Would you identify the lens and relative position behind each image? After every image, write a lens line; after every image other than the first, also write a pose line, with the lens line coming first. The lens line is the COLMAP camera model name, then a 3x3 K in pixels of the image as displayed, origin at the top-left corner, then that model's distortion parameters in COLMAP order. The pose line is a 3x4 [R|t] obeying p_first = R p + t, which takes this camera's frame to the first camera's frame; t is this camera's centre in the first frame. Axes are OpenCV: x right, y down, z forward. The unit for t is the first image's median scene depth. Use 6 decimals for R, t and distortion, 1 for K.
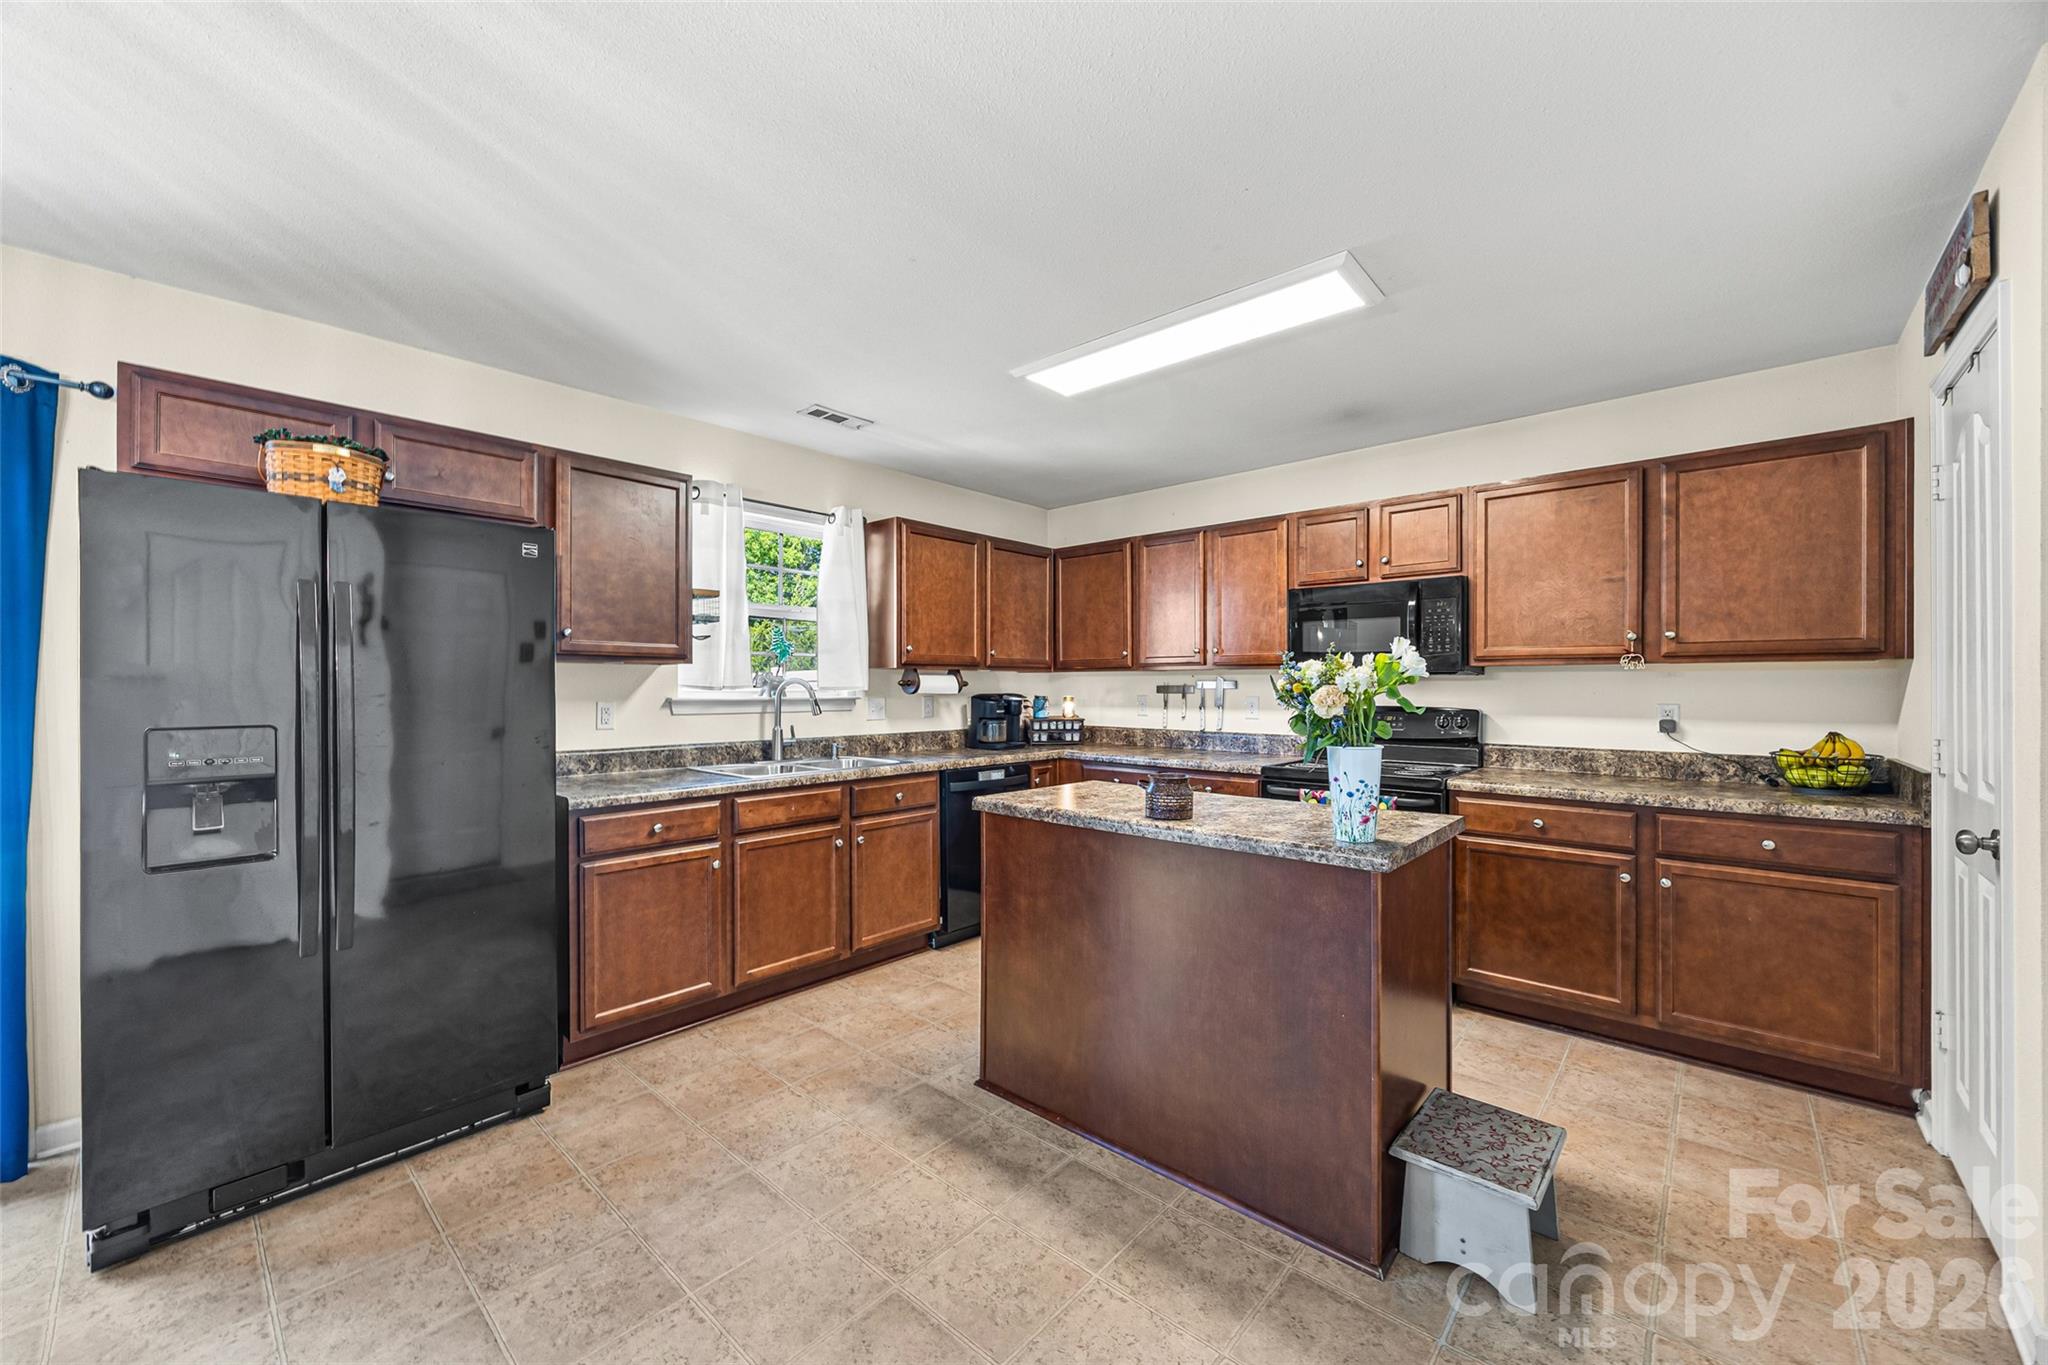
lens RADIAL K [[782.7, 0, 1019.0], [0, 782.7, 683.6], [0, 0, 1]] dist [-0.006325, 0.000814]
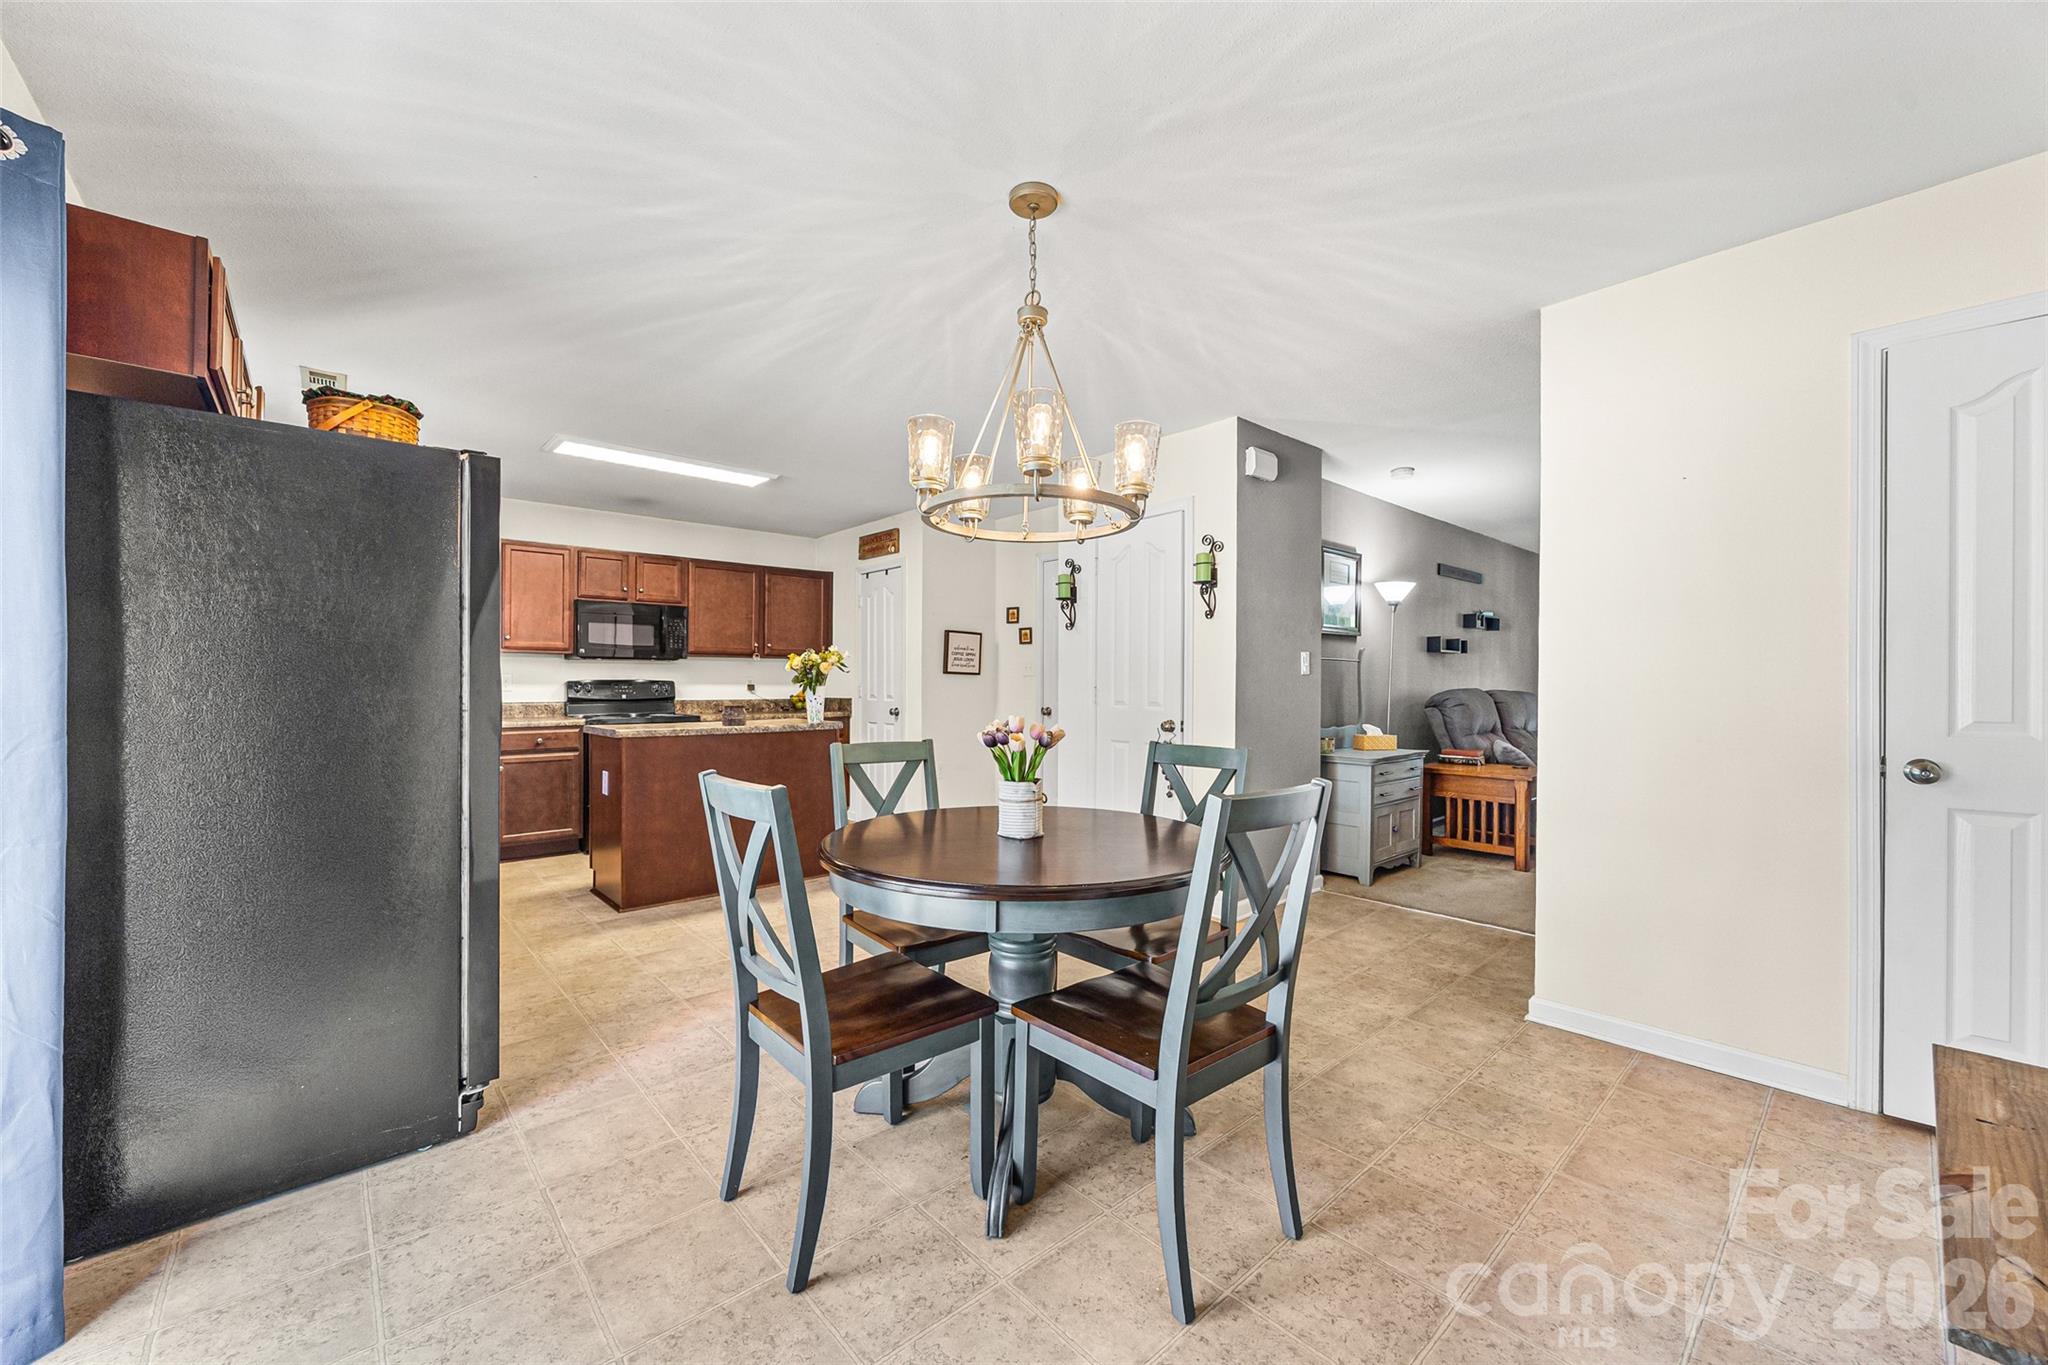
lens RADIAL K [[782.7, 0, 1021.5], [0, 782.7, 688.0], [0, 0, 1]] dist [-0.006325, 0.000814]
pose [[0.108135, -0.006551, 0.994115, -1.091528], [-0.001784, 0.999975, 0.006784, 0.035842], [-0.994135, -0.002507, 0.108121, 0.020848]]
